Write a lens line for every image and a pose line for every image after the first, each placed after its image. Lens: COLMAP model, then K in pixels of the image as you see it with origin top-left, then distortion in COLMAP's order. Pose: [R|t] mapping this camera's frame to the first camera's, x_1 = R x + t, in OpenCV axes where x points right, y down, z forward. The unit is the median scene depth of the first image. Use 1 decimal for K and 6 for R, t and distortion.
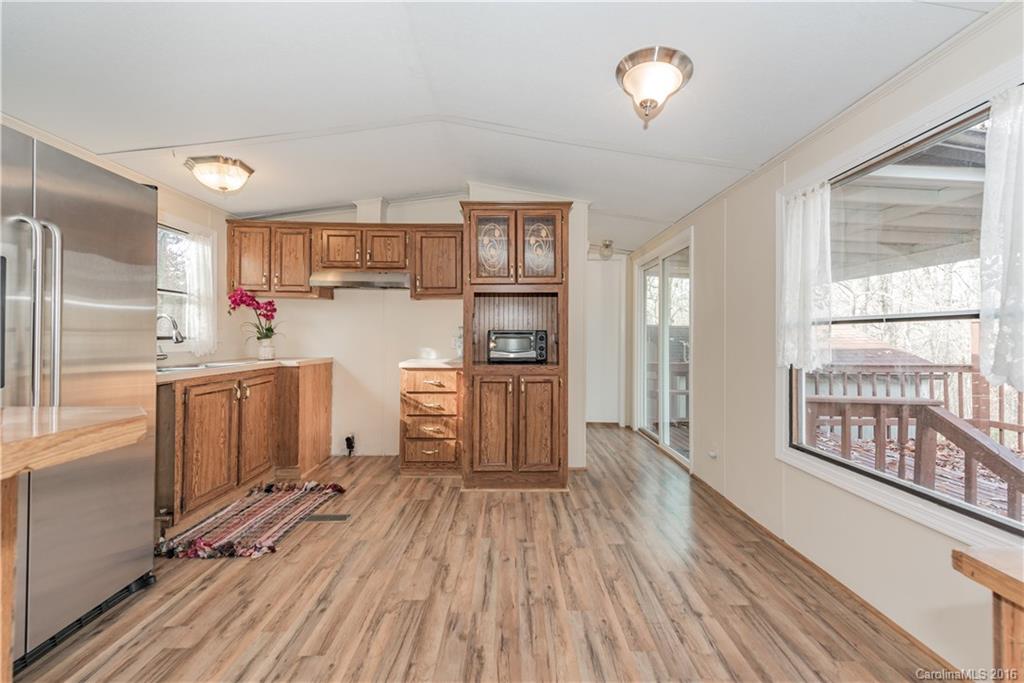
lens RADIAL K [[414.3, 0, 515.4], [0, 414.3, 334.0], [0, 0, 1]] dist [0.008847, 0.000086]
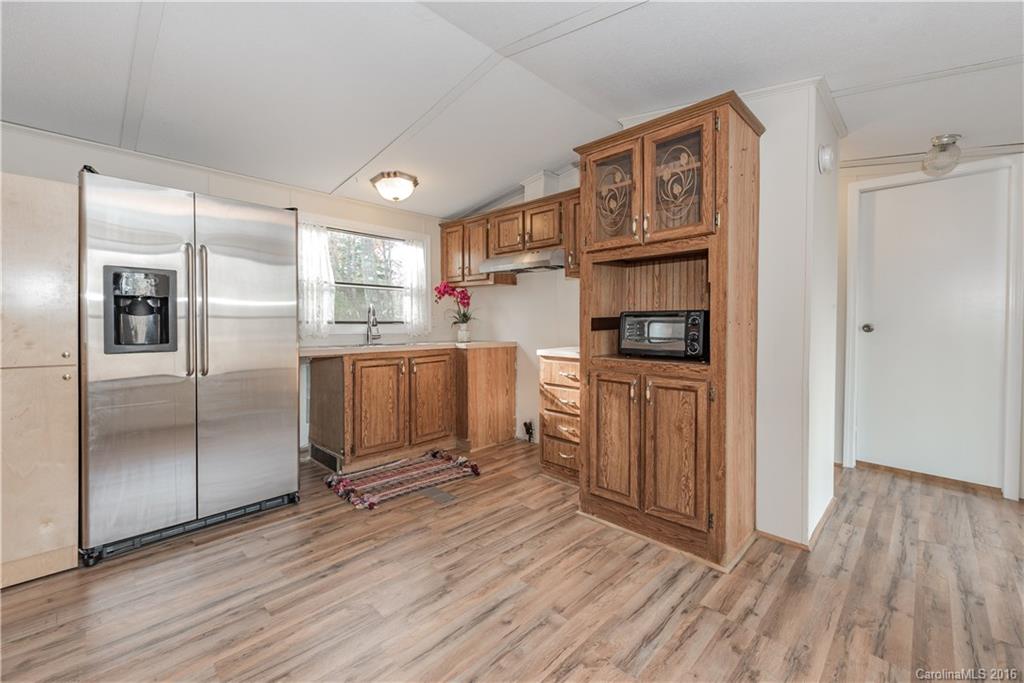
lens RADIAL K [[417.5, 0, 496.4], [0, 417.5, 329.2], [0, 0, 1]] dist [0.009678, -0.000278]
pose [[0.684402, 0.010353, -0.729031, 0.349075], [0.004969, 0.999810, 0.018863, 0.007338], [0.729088, -0.016532, 0.684220, 0.338808]]
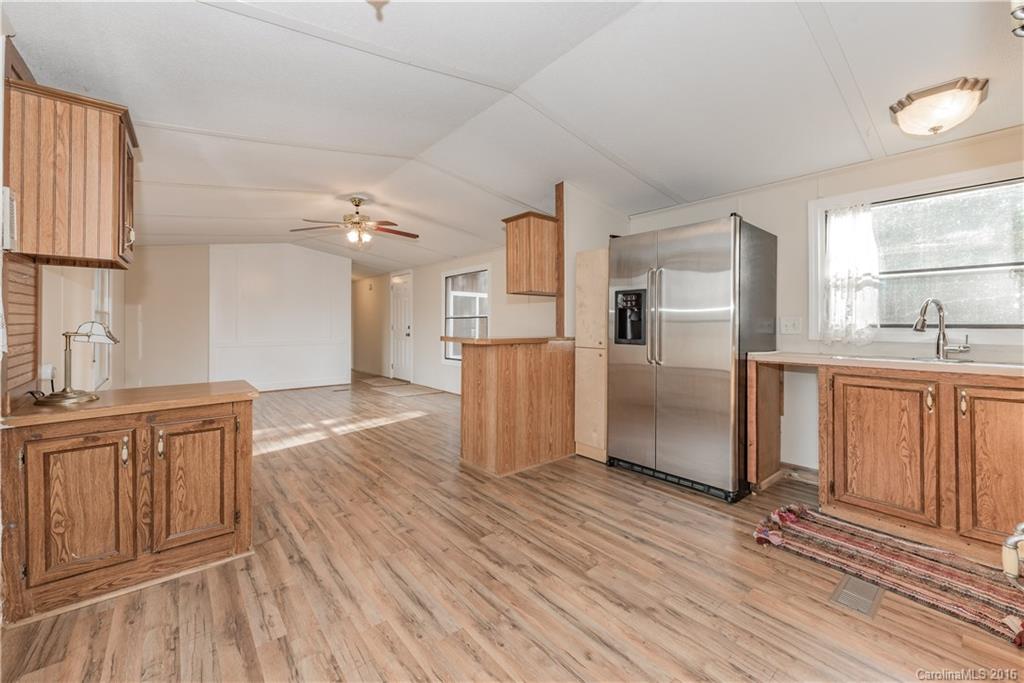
lens RADIAL K [[411.9, 0, 513.3], [0, 411.9, 327.0], [0, 0, 1]] dist [0.001104, 0.000046]
pose [[-0.781223, -0.004663, -0.624235, 0.336586], [-0.003026, 0.999989, -0.003684, 0.015822], [0.624245, -0.000989, -0.781228, 0.999083]]
